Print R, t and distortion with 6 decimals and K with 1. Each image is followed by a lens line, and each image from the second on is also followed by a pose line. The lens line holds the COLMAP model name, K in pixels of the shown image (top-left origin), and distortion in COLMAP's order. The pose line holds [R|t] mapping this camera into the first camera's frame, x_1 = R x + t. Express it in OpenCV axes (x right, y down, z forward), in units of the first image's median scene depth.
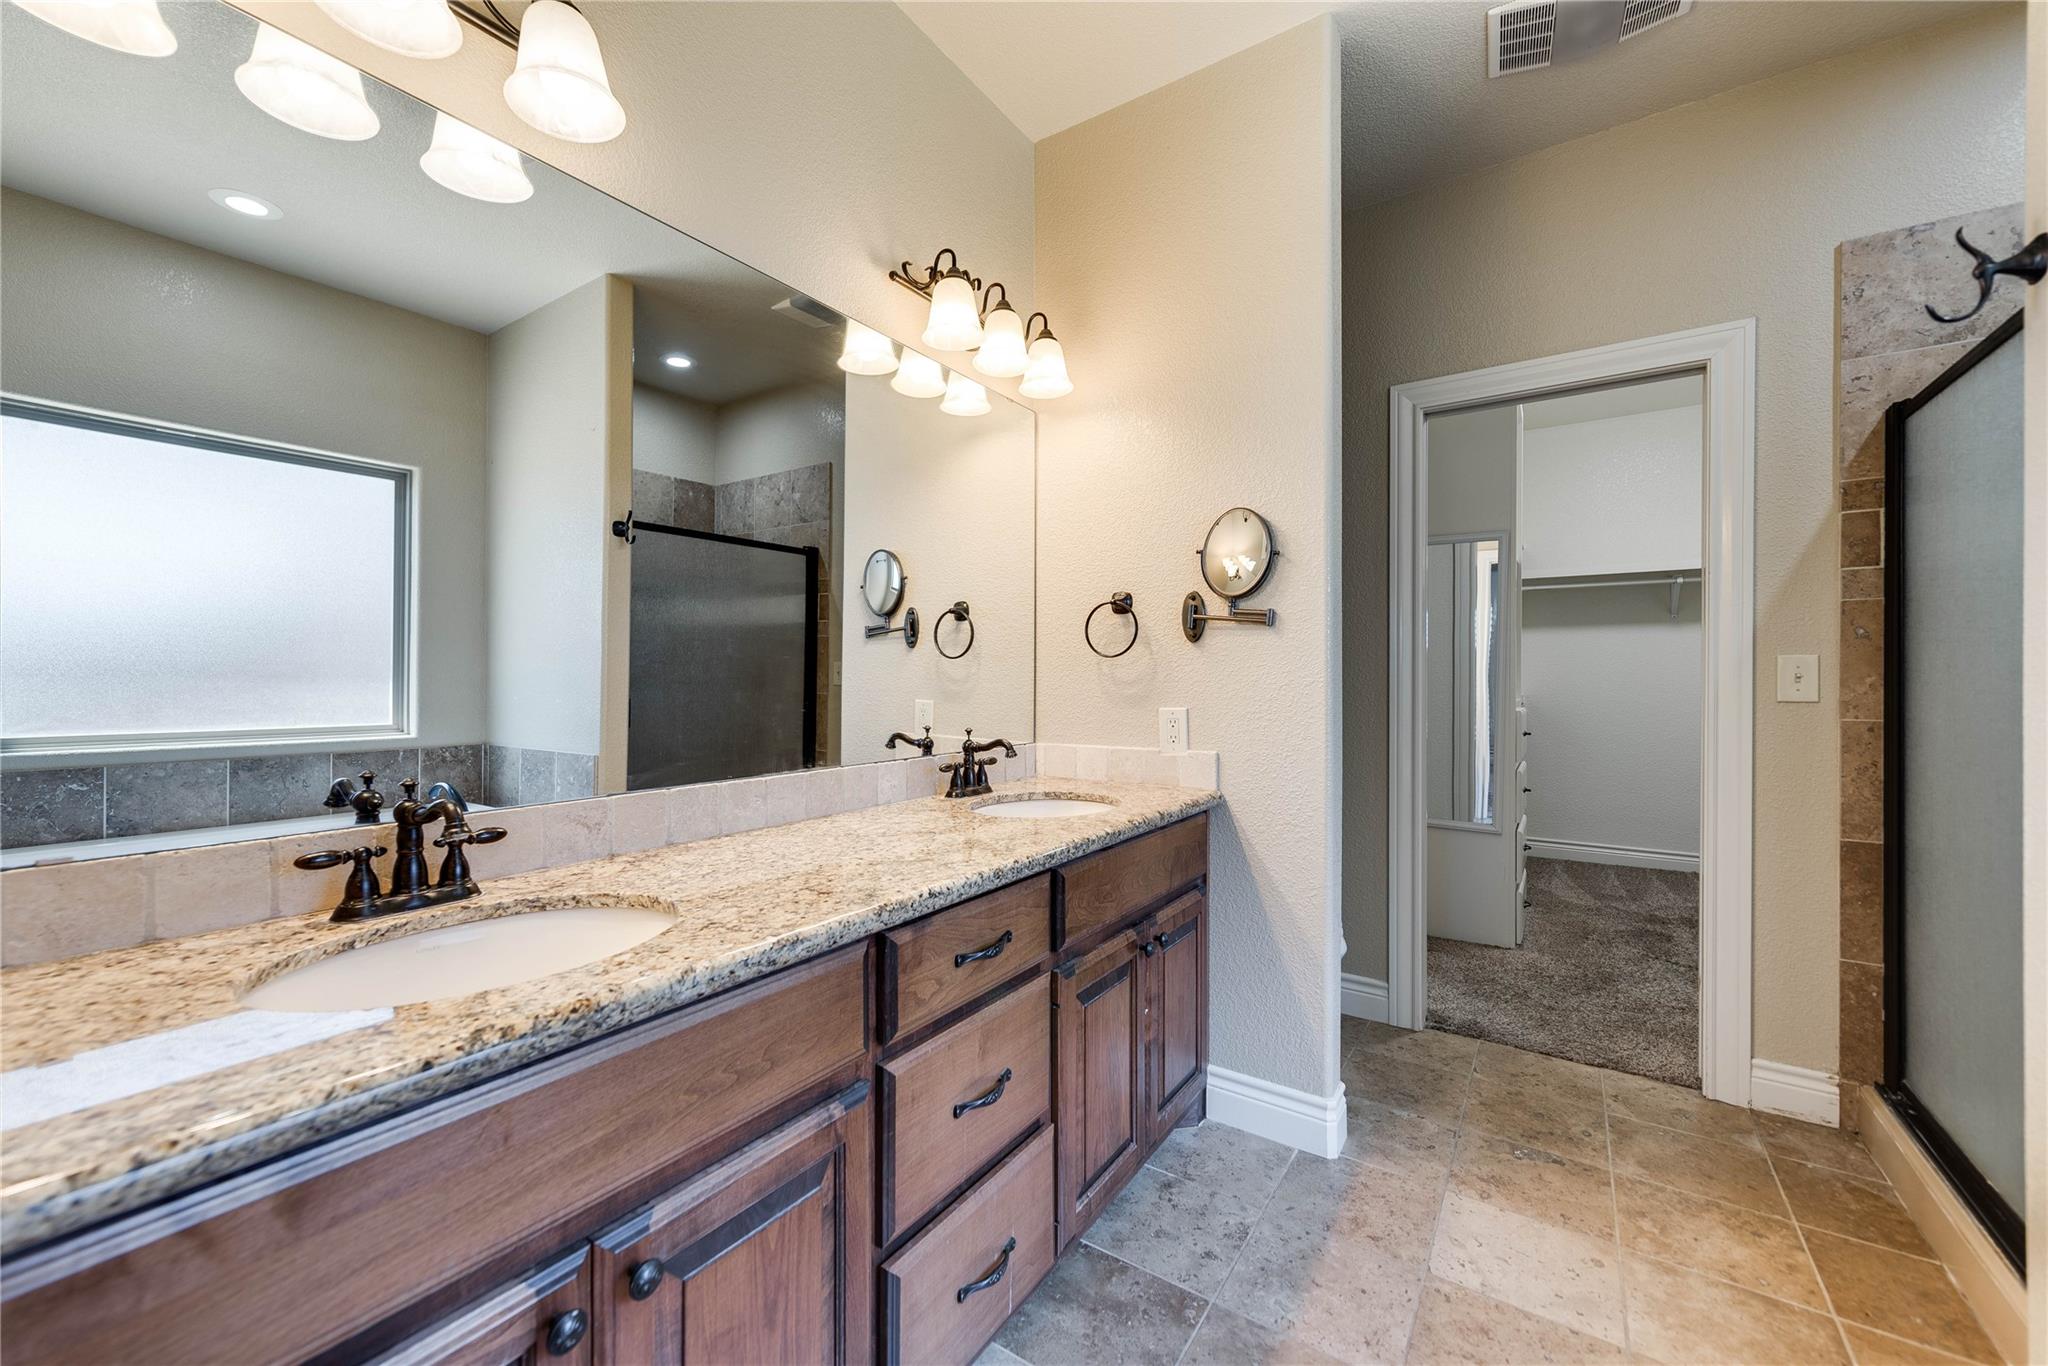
lens RADIAL K [[809.8, 0, 1019.6], [0, 809.8, 675.6], [0, 0, 1]] dist [0.015500, -0.004089]
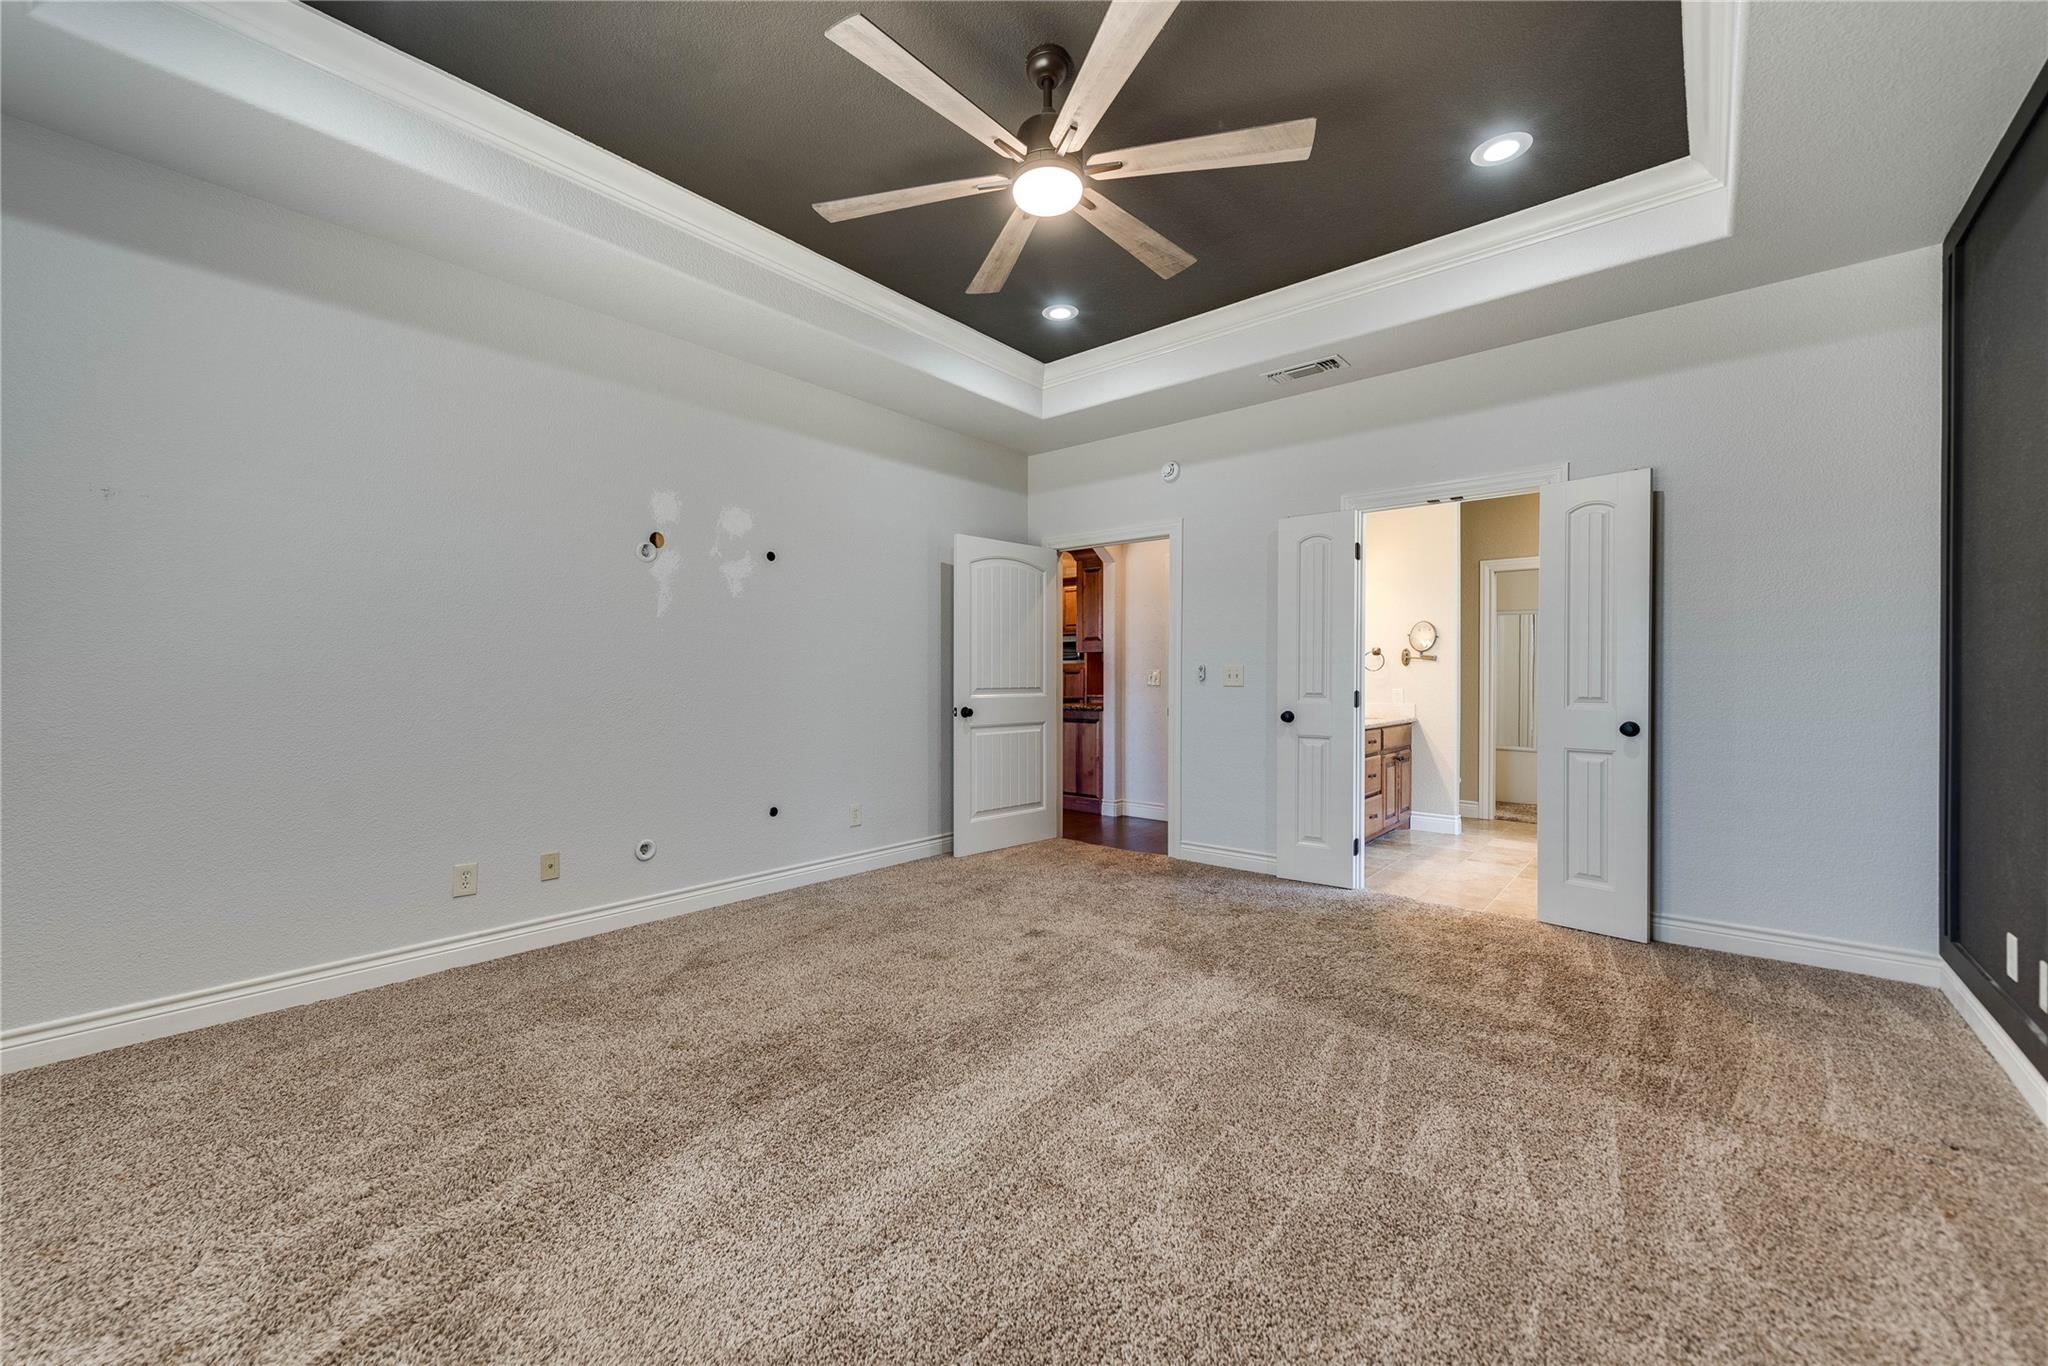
lens RADIAL K [[809.8, 0, 1019.3], [0, 809.8, 671.1], [0, 0, 1]] dist [0.015500, -0.004089]
pose [[0.993411, 0.001828, -0.114591, -0.845735], [-0.002145, 0.999994, -0.002642, -0.012044], [0.114585, 0.002870, 0.993409, -2.098152]]
